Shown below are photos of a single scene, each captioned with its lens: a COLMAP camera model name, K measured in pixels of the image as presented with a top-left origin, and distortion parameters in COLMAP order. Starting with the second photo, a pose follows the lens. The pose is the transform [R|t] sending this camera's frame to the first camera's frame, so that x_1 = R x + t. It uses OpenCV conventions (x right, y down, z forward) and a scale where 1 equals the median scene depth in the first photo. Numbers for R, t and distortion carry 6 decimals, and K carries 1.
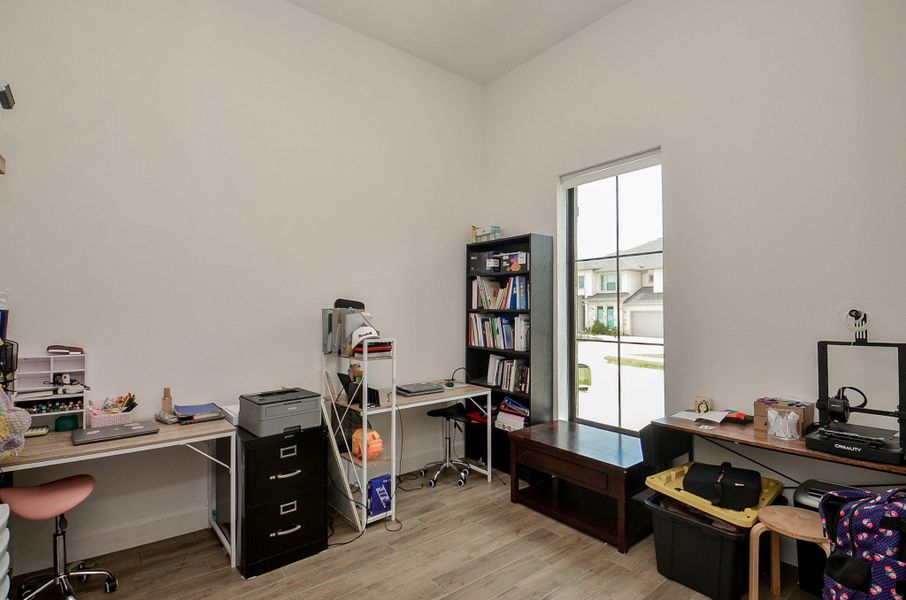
lens RADIAL K [[443.0, 0, 453.2], [0, 443.0, 300.7], [0, 0, 1]] dist [0.001341, -0.000093]
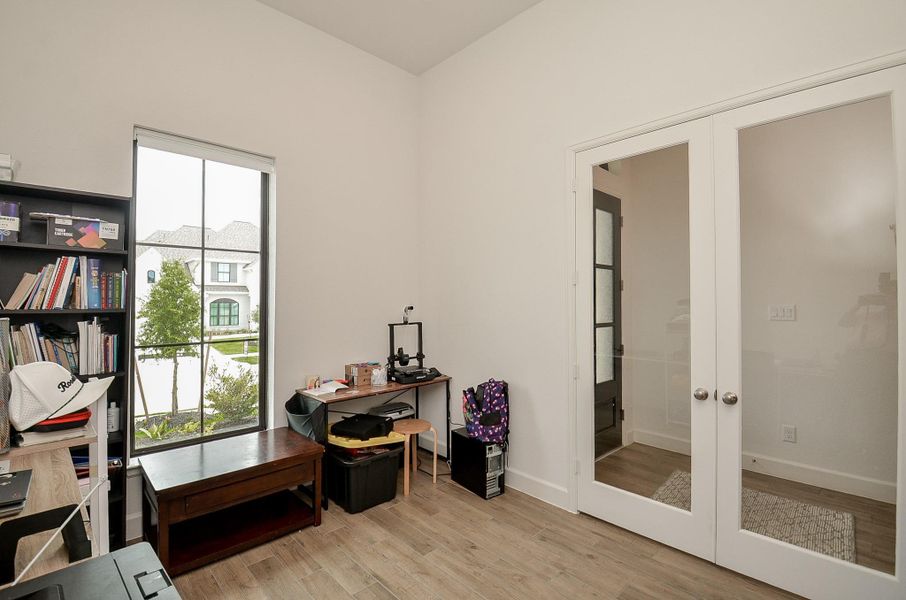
lens RADIAL K [[401.6, 0, 456.1], [0, 401.6, 301.6], [0, 0, 1]] dist [-0.001994, -0.000230]
pose [[-0.058773, 0.001875, 0.998270, -0.574141], [-0.014391, 0.999893, -0.002725, 0.004143], [-0.998168, -0.014526, -0.058739, 0.643406]]
